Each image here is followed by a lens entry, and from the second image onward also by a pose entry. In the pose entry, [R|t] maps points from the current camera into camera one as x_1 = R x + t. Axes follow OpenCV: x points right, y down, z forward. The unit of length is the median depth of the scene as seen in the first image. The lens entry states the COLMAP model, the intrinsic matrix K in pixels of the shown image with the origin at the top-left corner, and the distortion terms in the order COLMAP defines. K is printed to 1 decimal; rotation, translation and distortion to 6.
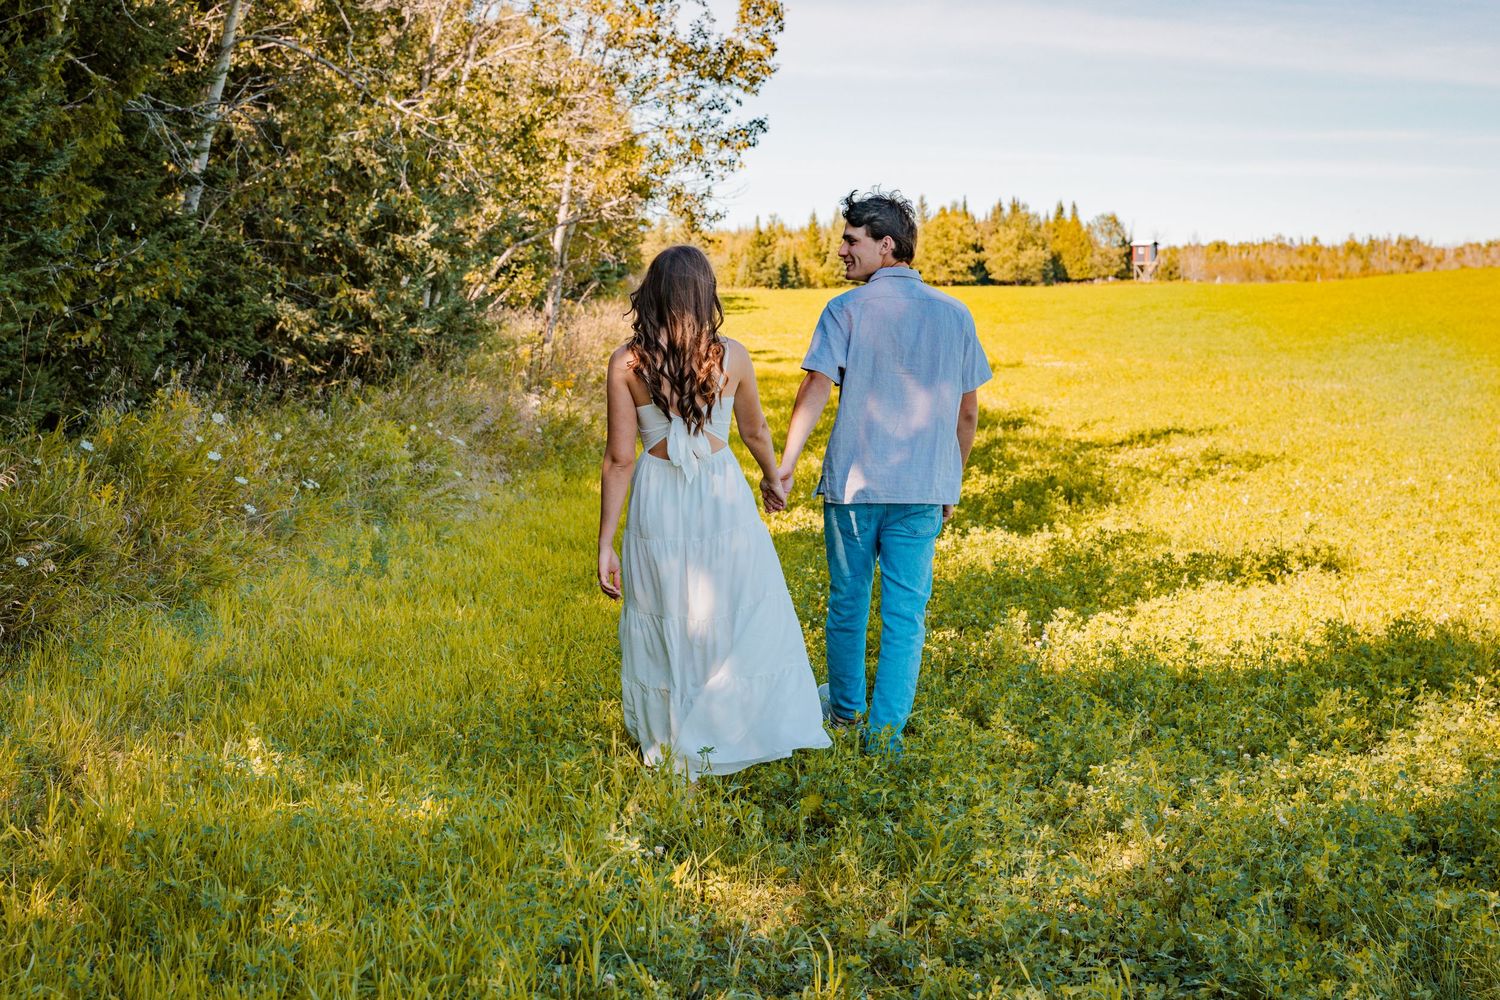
lens RADIAL K [[2967.5, 0, 750.0], [0, 2967.5, 500.0], [0, 0, 1]] dist [0.032657, 0.021874]
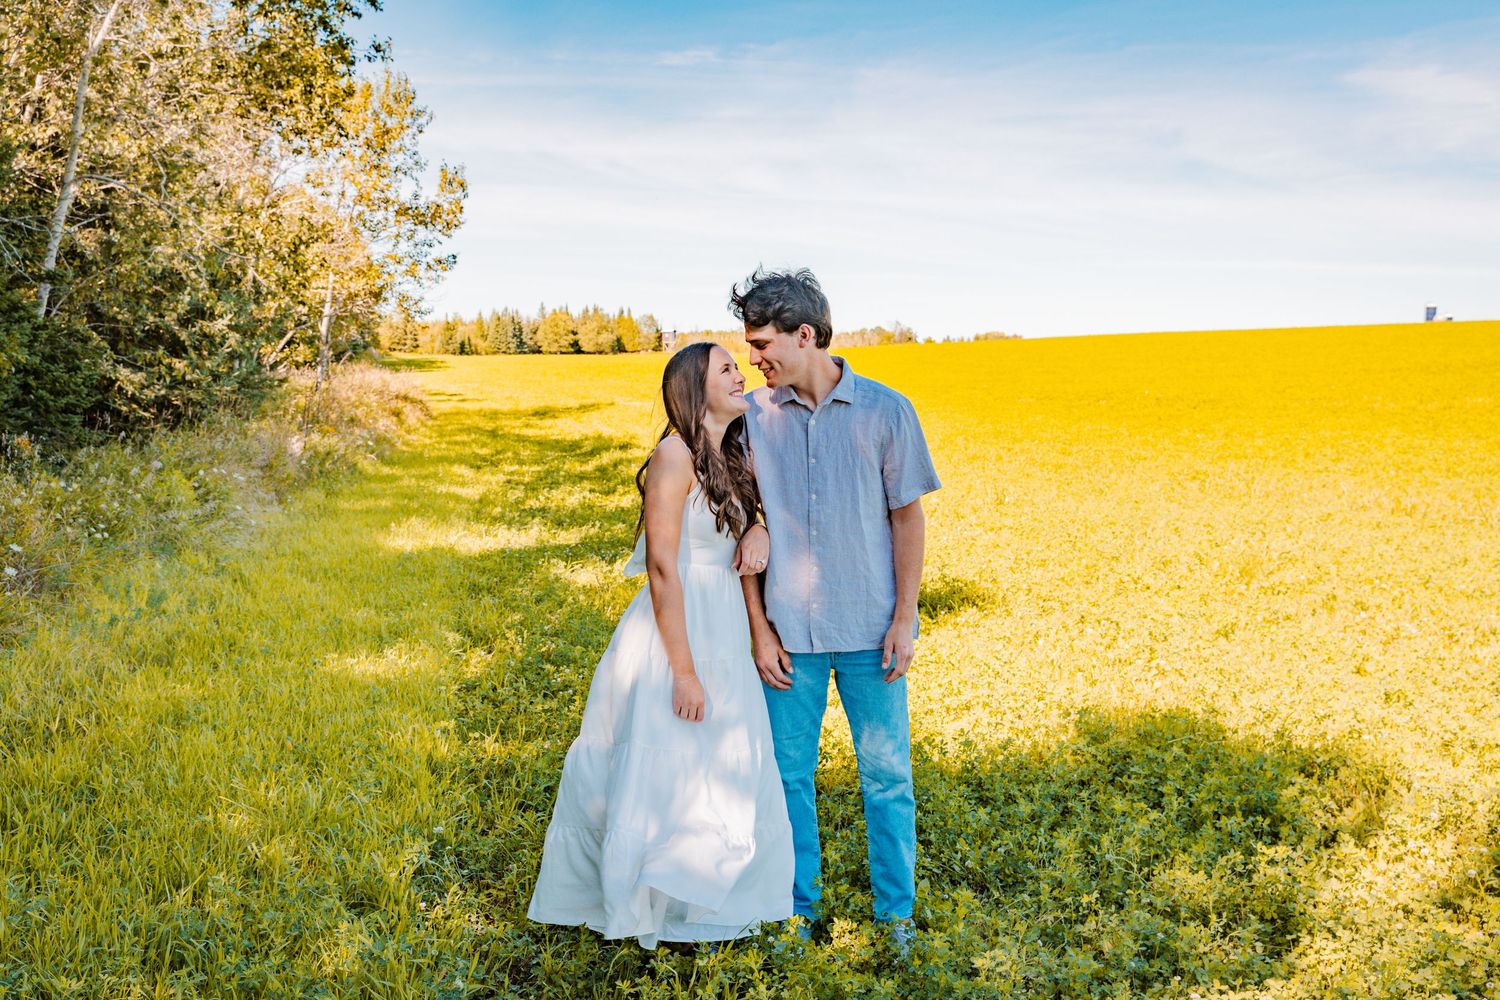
lens RADIAL K [[1542.7, 0, 750.0], [0, 1542.7, 500.0], [0, 0, 1]] dist [0.006722, -0.005165]
pose [[0.980113, -0.012291, 0.198058, -0.006476], [0.007663, 0.999680, 0.024115, -0.013053], [-0.198291, -0.022118, 0.979894, 0.149143]]
